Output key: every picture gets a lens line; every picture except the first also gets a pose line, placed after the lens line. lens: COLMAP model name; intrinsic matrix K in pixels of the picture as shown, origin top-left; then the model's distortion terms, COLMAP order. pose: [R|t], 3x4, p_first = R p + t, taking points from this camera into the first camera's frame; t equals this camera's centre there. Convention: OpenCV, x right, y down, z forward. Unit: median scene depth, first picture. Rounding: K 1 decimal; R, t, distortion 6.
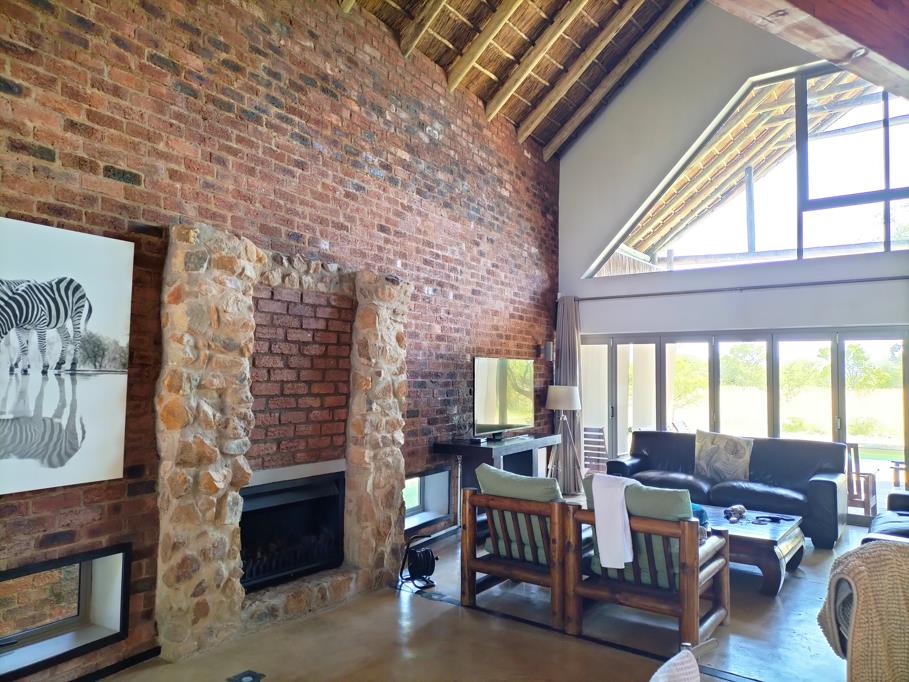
lens RADIAL K [[633.9, 0, 454.5], [0, 633.9, 340.9], [0, 0, 1]] dist [0.002006, -0.008476]
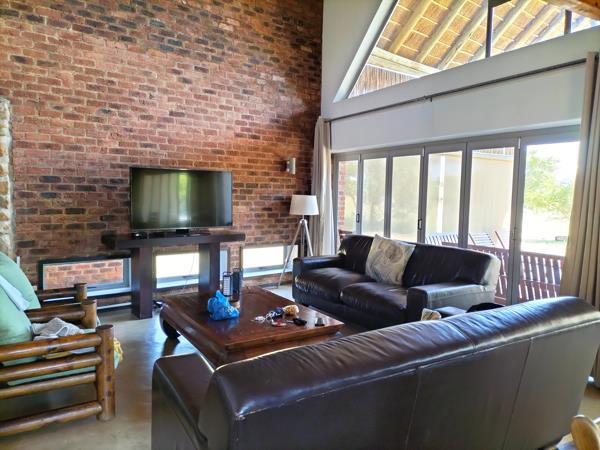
lens RADIAL K [[418.4, 0, 300.4], [0, 418.4, 225.7], [0, 0, 1]] dist [0.002006, -0.008476]
pose [[0.920250, 0.021179, -0.390757, 0.516758], [0.020325, 0.994600, 0.101772, 0.052979], [0.390802, -0.101597, 0.914851, 0.317053]]
